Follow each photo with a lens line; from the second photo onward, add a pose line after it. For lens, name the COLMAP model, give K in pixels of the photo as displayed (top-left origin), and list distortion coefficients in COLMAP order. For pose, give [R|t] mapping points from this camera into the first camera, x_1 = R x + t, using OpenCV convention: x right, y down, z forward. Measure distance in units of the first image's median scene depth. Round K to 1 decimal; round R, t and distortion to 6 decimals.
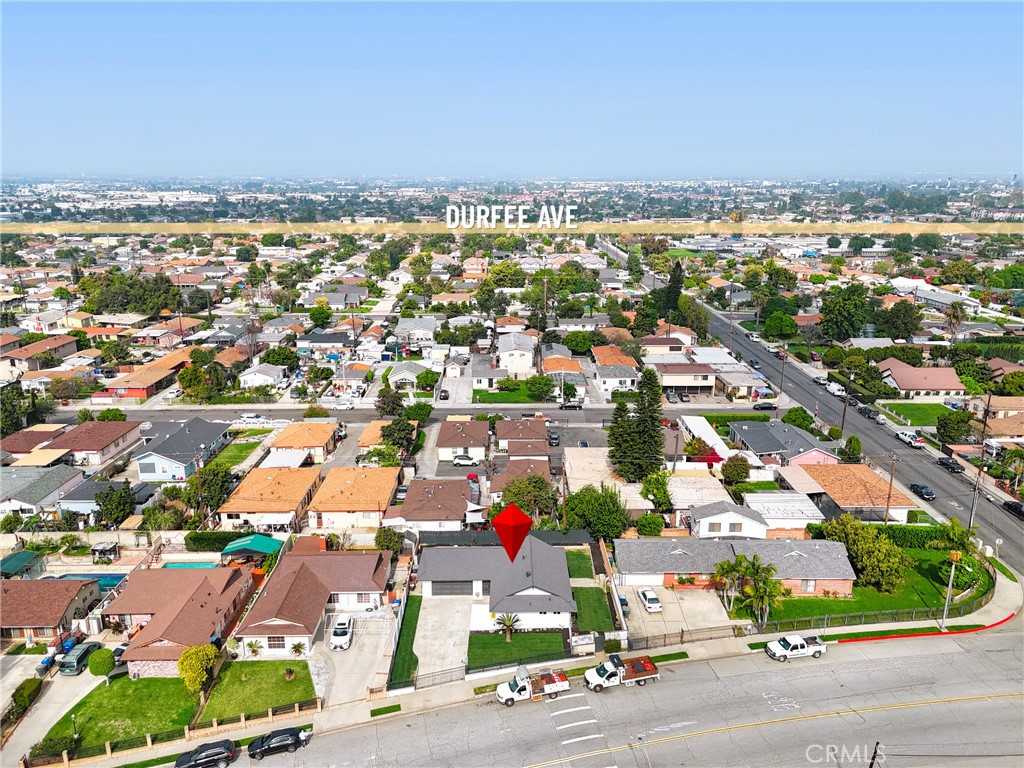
lens RADIAL K [[751.3, 0, 513.2], [0, 751.3, 384.2], [0, 0, 1]] dist [0.065879, -0.057911]
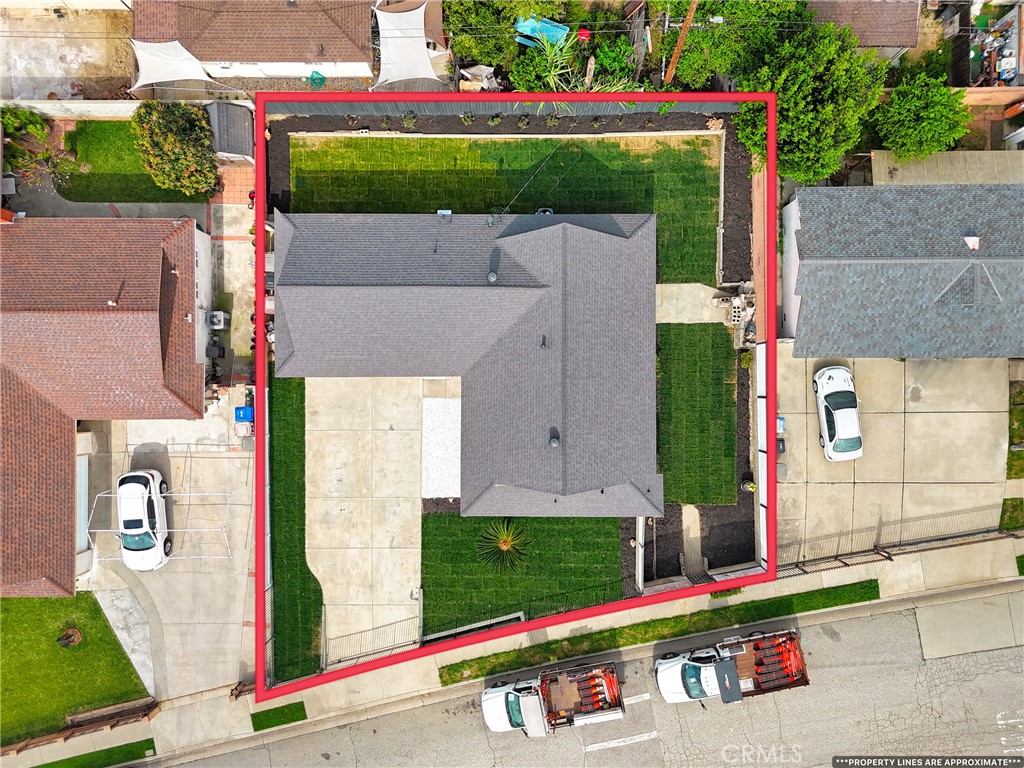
lens RADIAL K [[751.3, 0, 512.8], [0, 751.3, 384.2], [0, 0, 1]] dist [0.065879, -0.057911]
pose [[0.999944, 0.008348, -0.006430, 0.000380], [0.003957, 0.268086, 0.963387, -0.088040], [0.009766, -0.963359, 0.268038, 0.609472]]
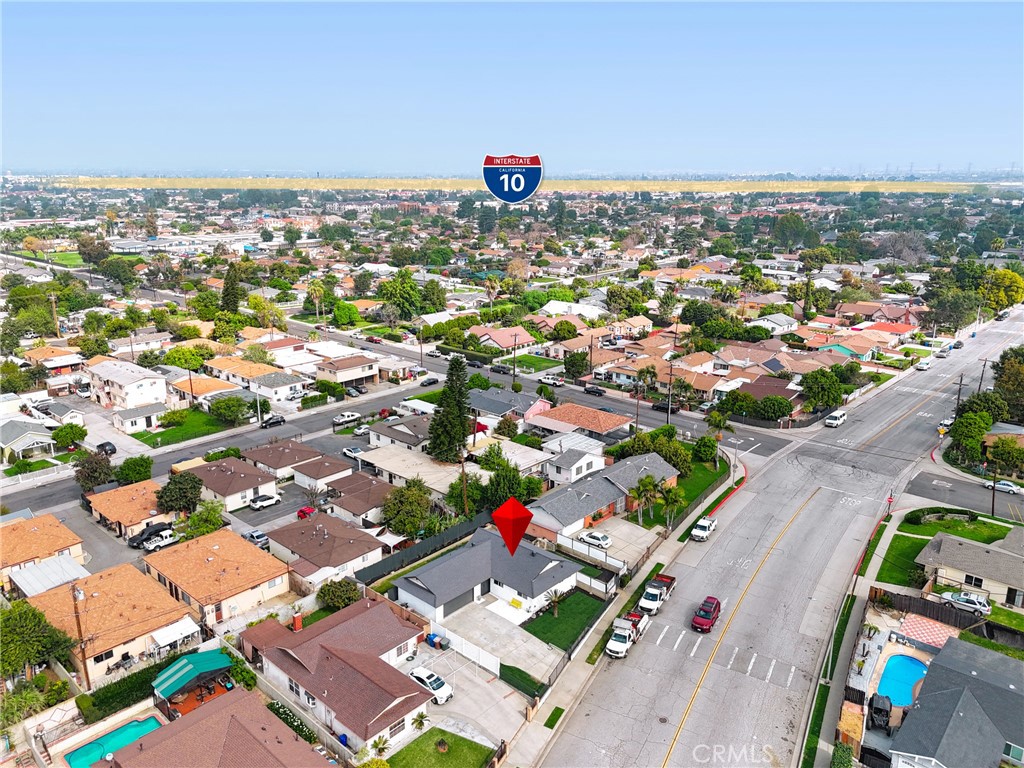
lens RADIAL K [[751.3, 0, 502.5], [0, 751.3, 384.2], [0, 0, 1]] dist [0.065879, -0.057911]
pose [[0.684785, -0.197457, 0.701484, -0.462086], [0.193897, 0.977262, 0.085804, -0.051759], [-0.702477, 0.077258, 0.707501, 0.177412]]
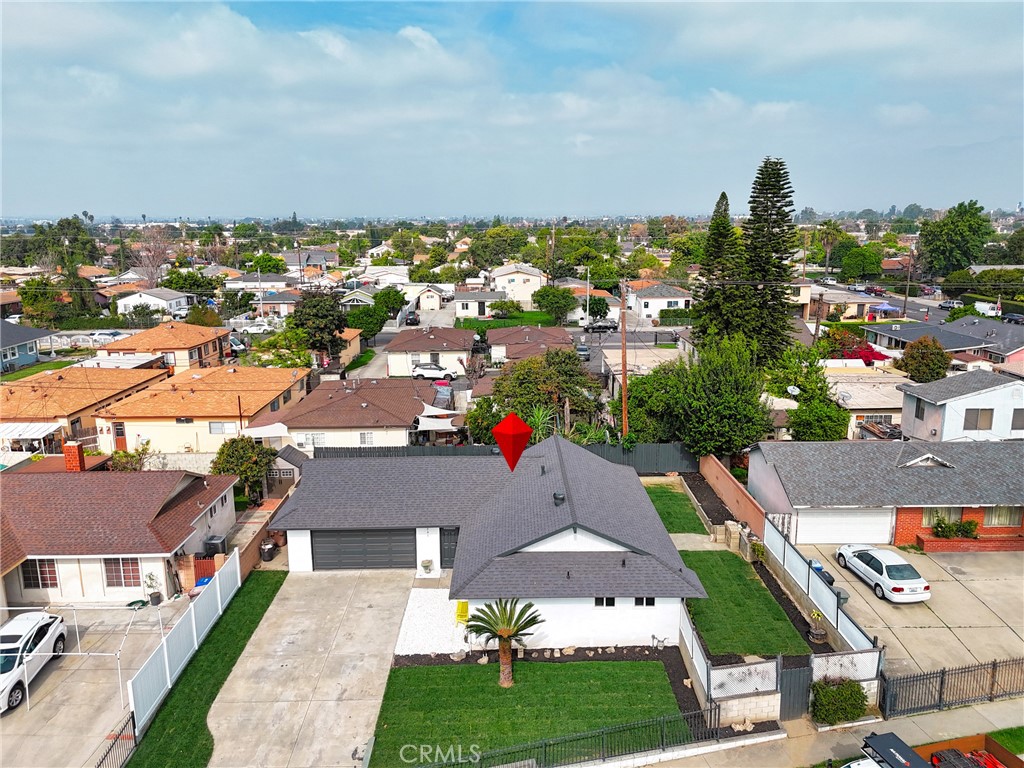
lens RADIAL K [[751.3, 0, 512.9], [0, 751.3, 387.0], [0, 0, 1]] dist [0.065879, -0.057911]
pose [[0.999974, -0.007025, -0.001319, -0.001083], [0.006952, 0.998783, -0.048821, 0.142000], [0.001660, 0.048811, 0.998807, 0.416996]]
